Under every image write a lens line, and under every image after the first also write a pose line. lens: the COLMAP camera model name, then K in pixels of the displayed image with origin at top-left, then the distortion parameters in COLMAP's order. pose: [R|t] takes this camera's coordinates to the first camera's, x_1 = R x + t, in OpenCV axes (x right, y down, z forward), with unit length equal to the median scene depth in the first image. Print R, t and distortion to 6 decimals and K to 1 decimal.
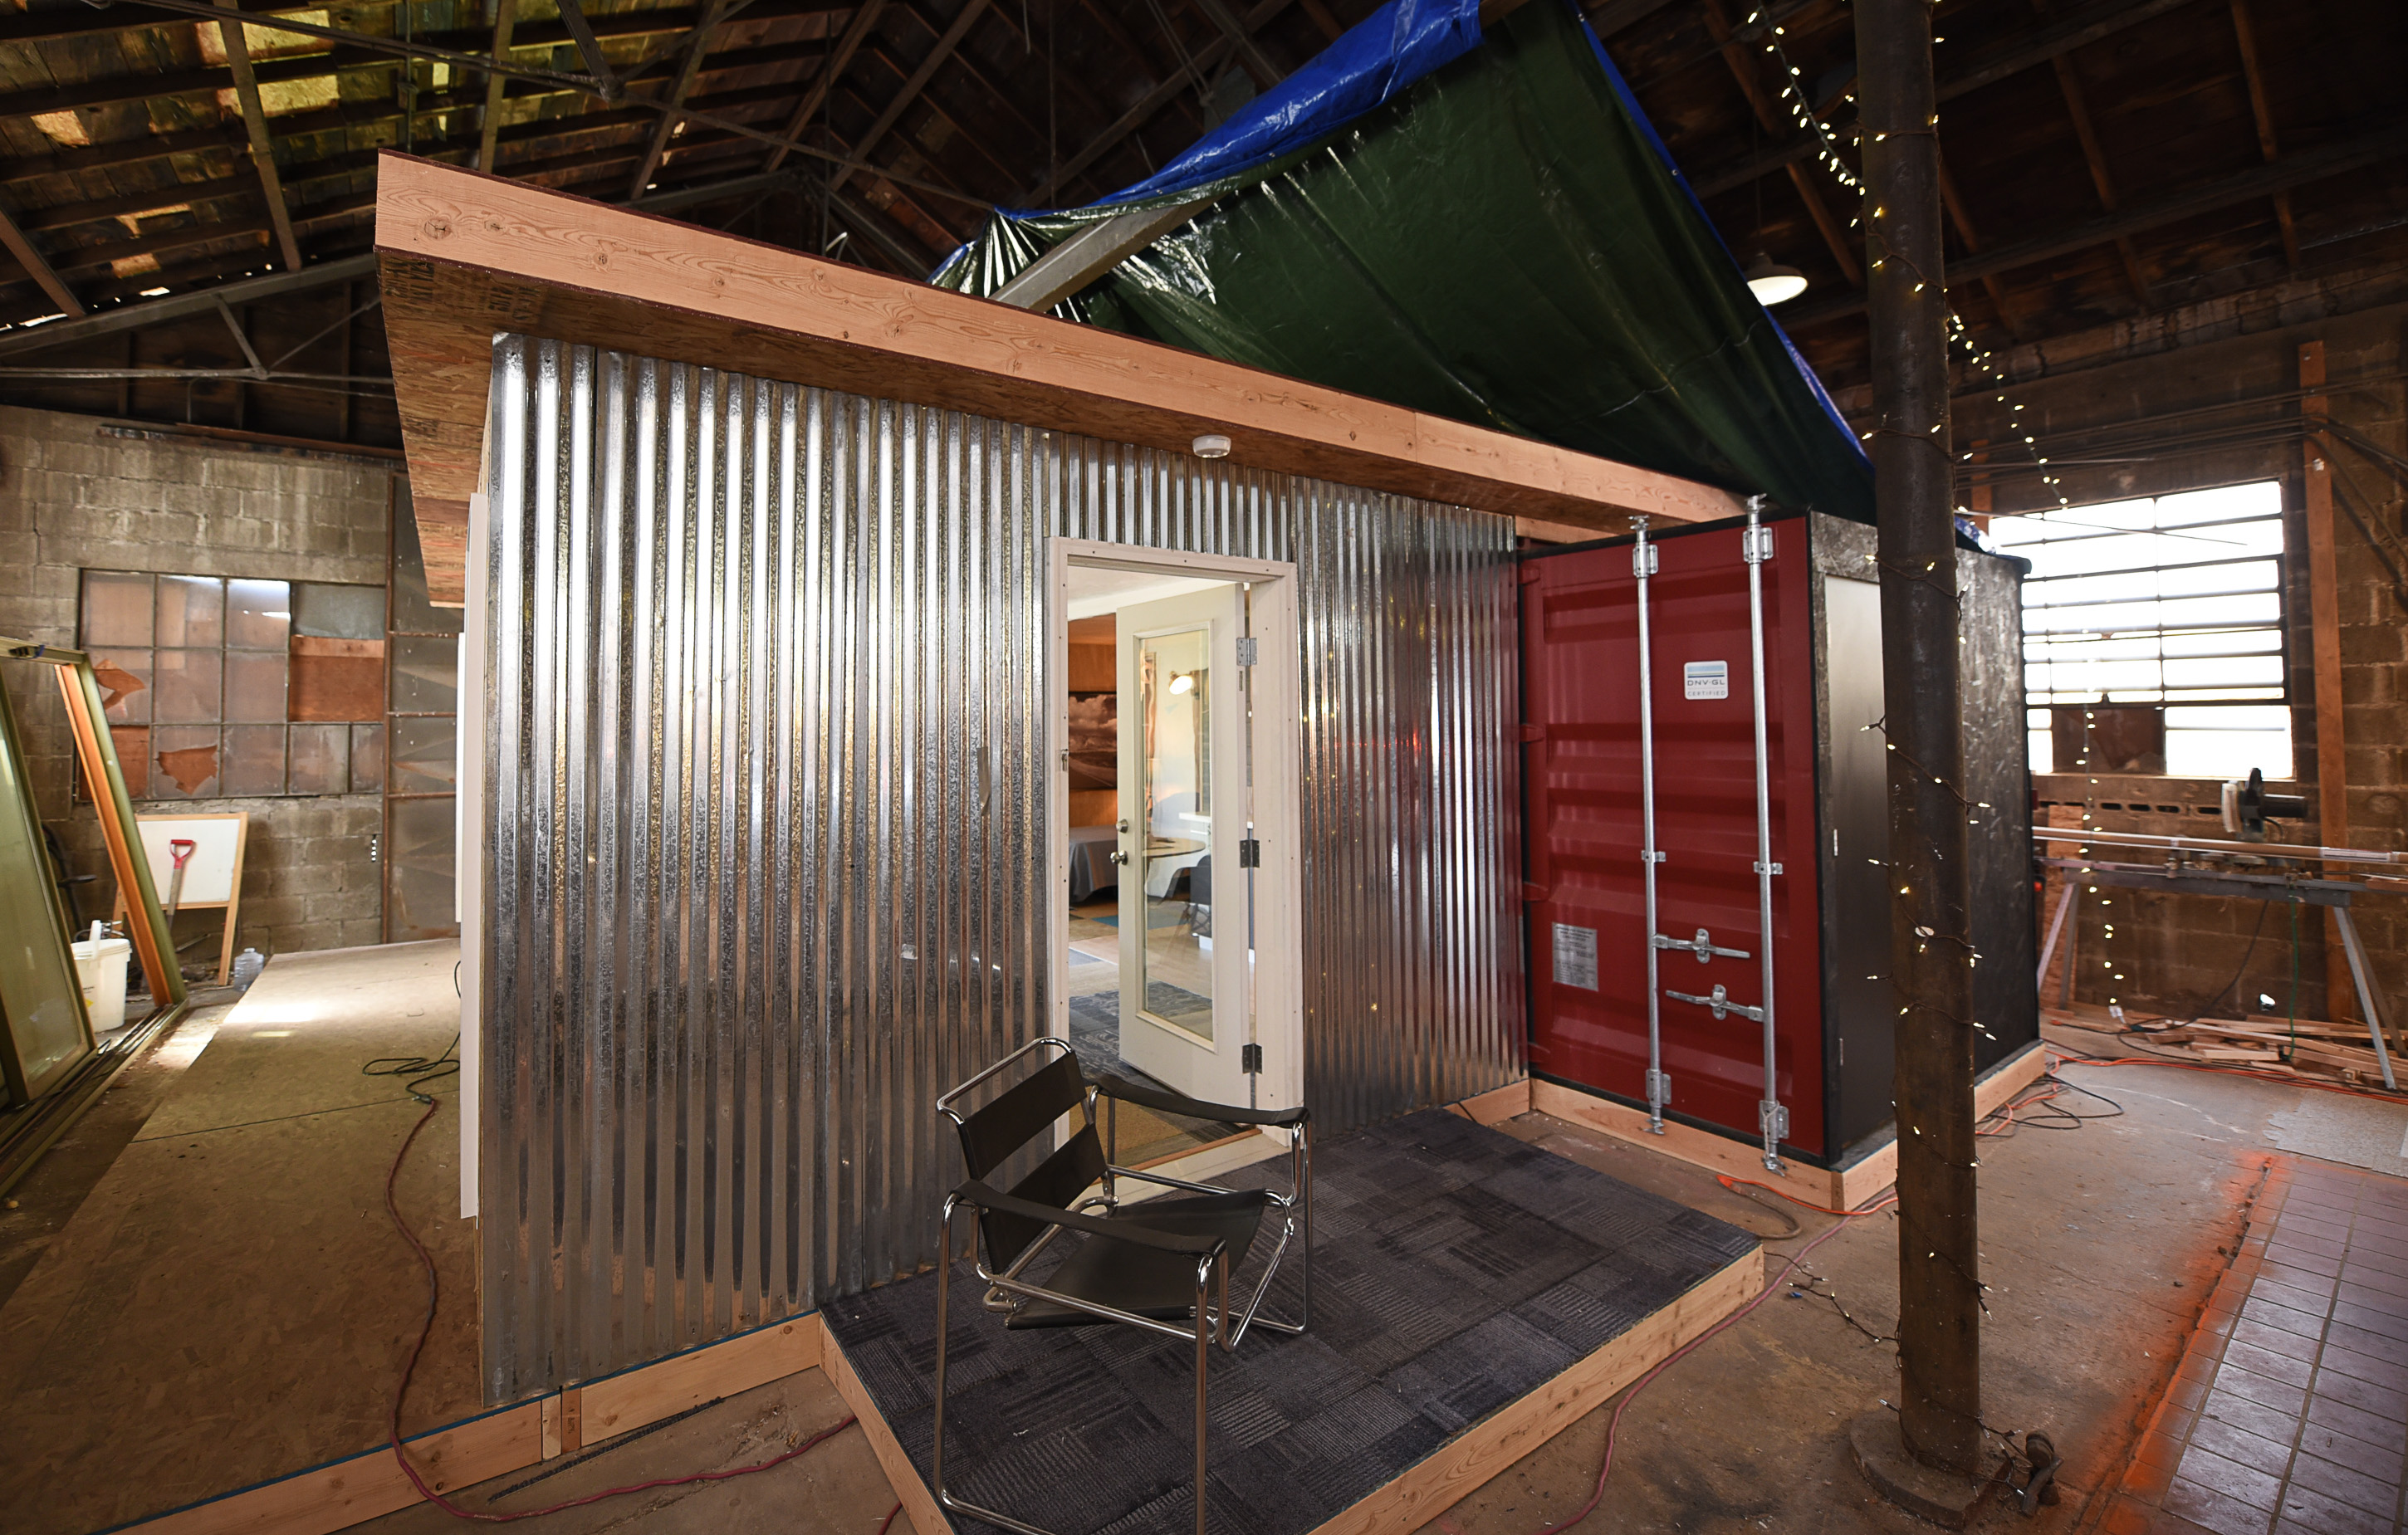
lens RADIAL K [[1012.0, 0, 1185.5], [0, 1012.0, 670.6], [0, 0, 1]] dist [-0.020199, -0.000980]
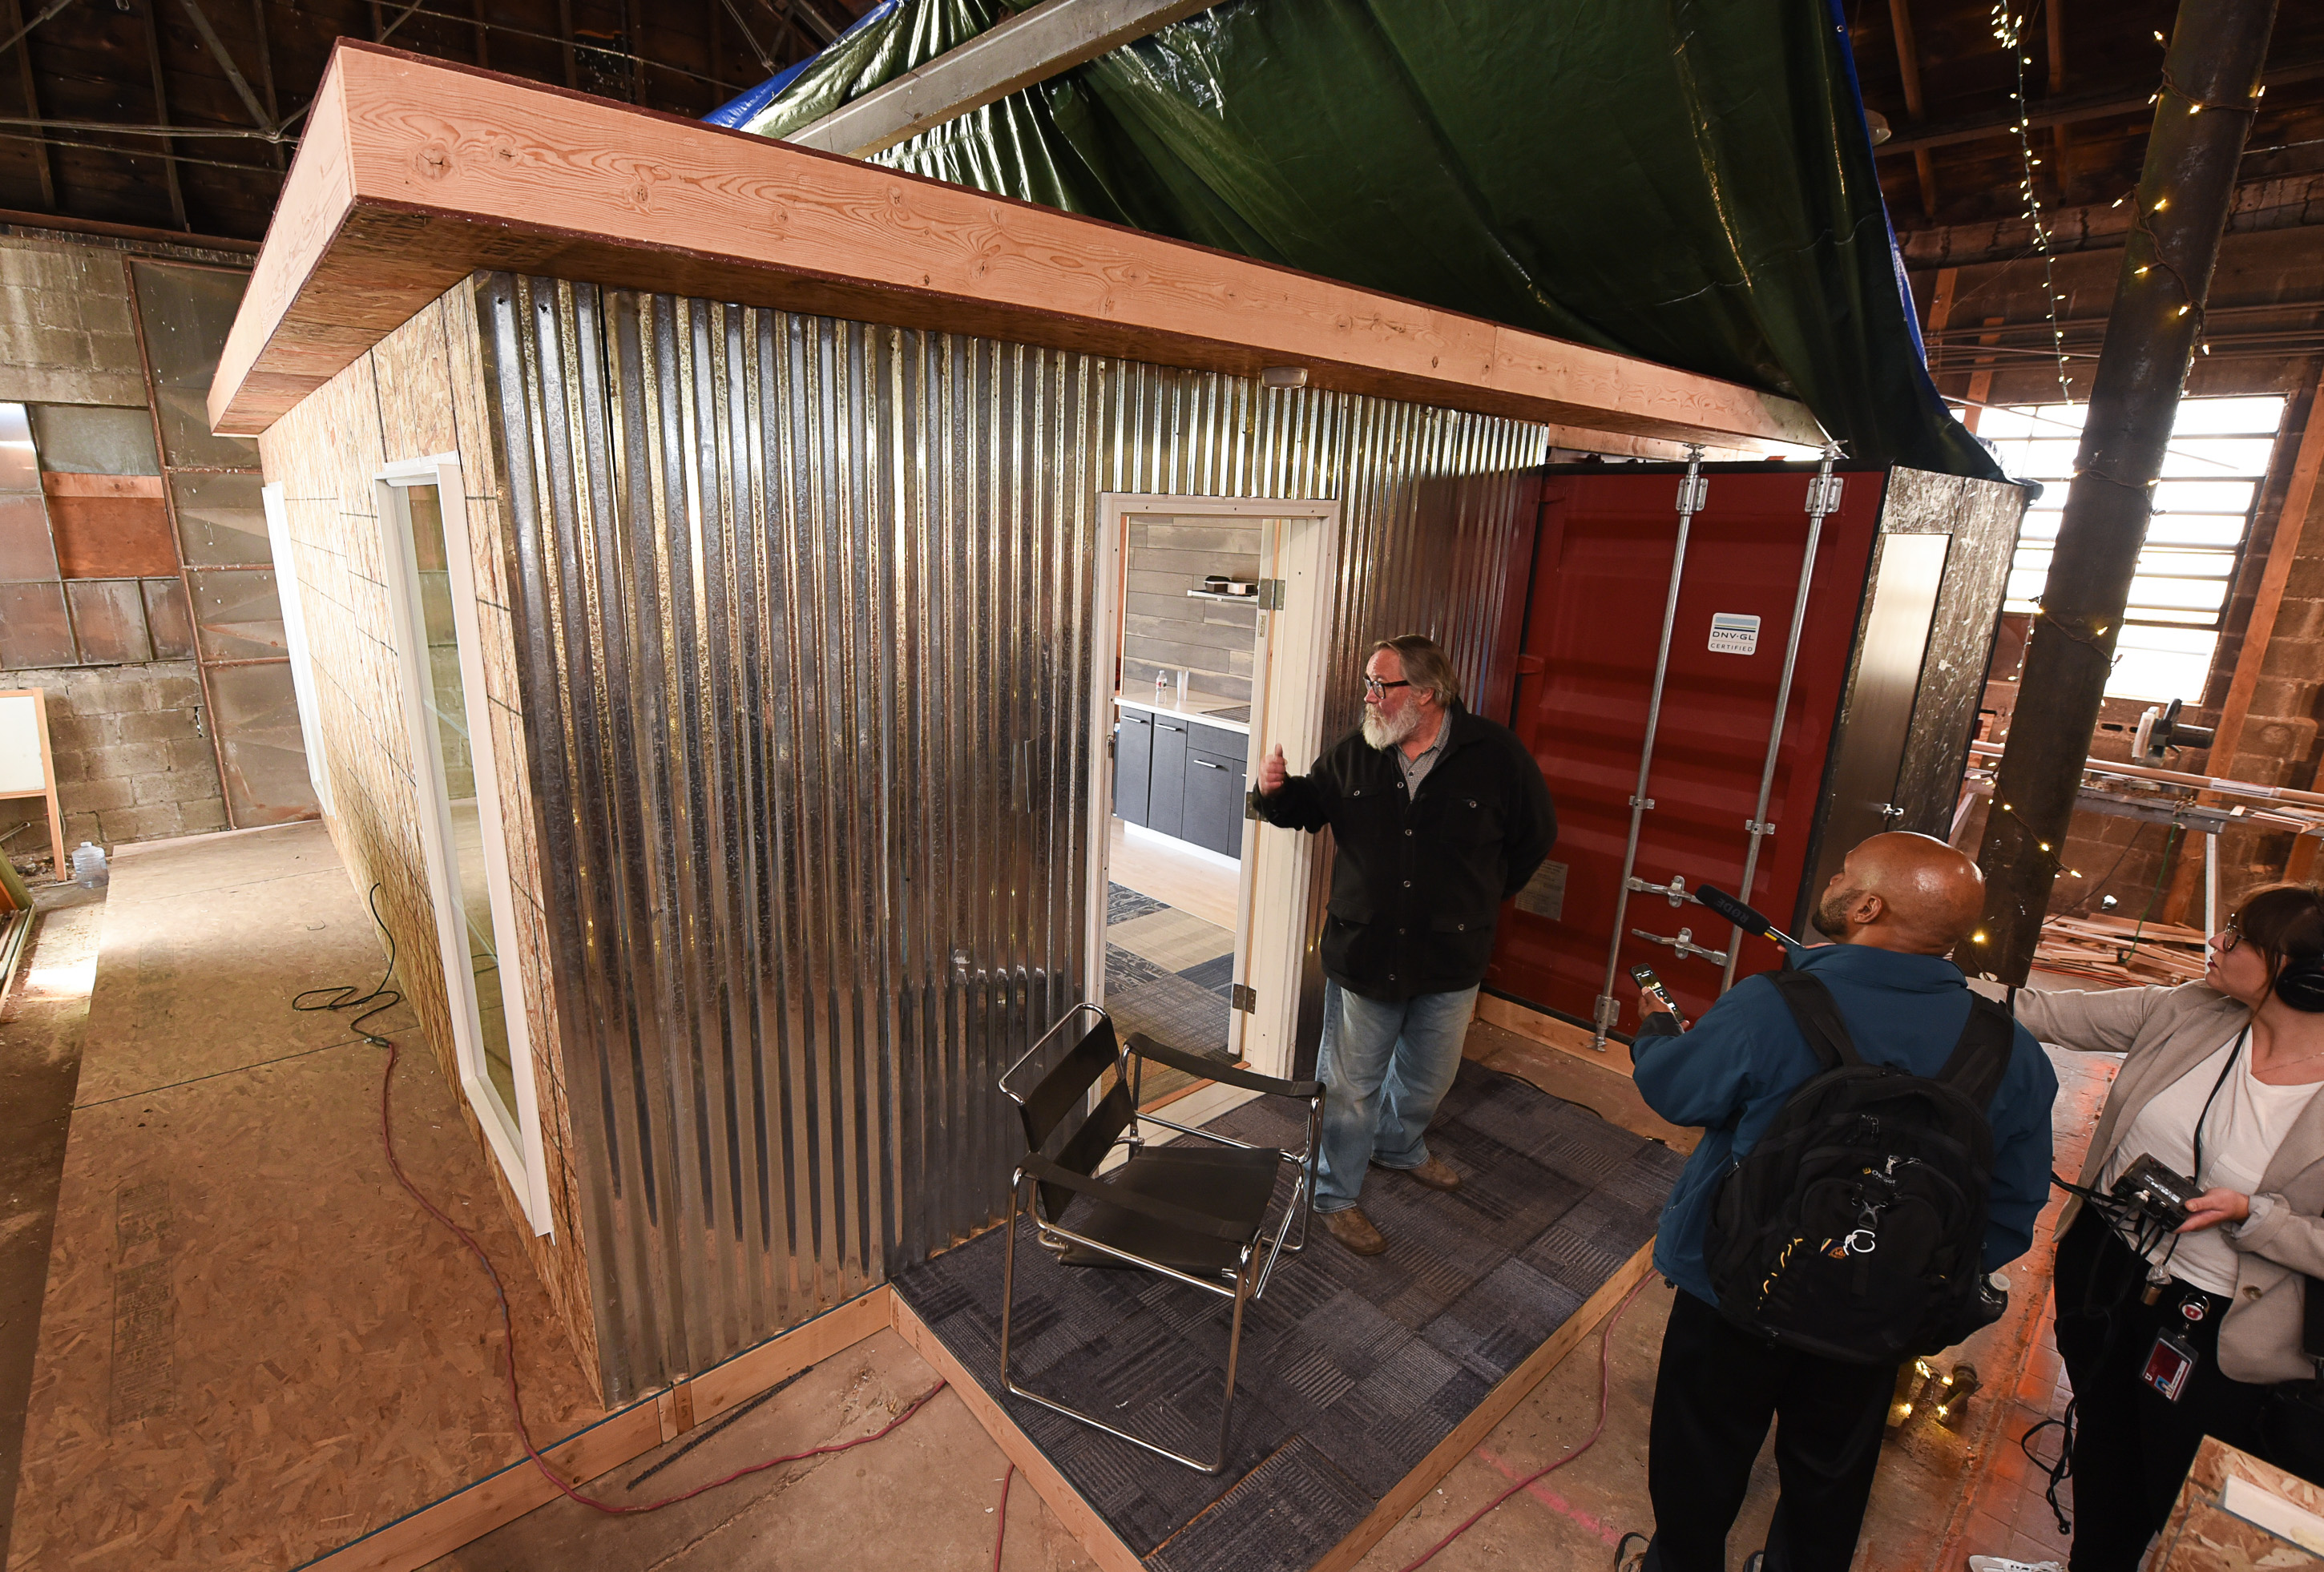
lens RADIAL K [[1067.4, 0, 1136.7], [0, 1067.4, 804.7], [0, 0, 1]] dist [-0.021279, -0.000685]
pose [[0.995282, 0.012727, 0.096189, -0.138248], [-0.040874, 0.954100, 0.296685, -0.108676], [-0.087998, -0.299217, 0.950119, 0.047046]]
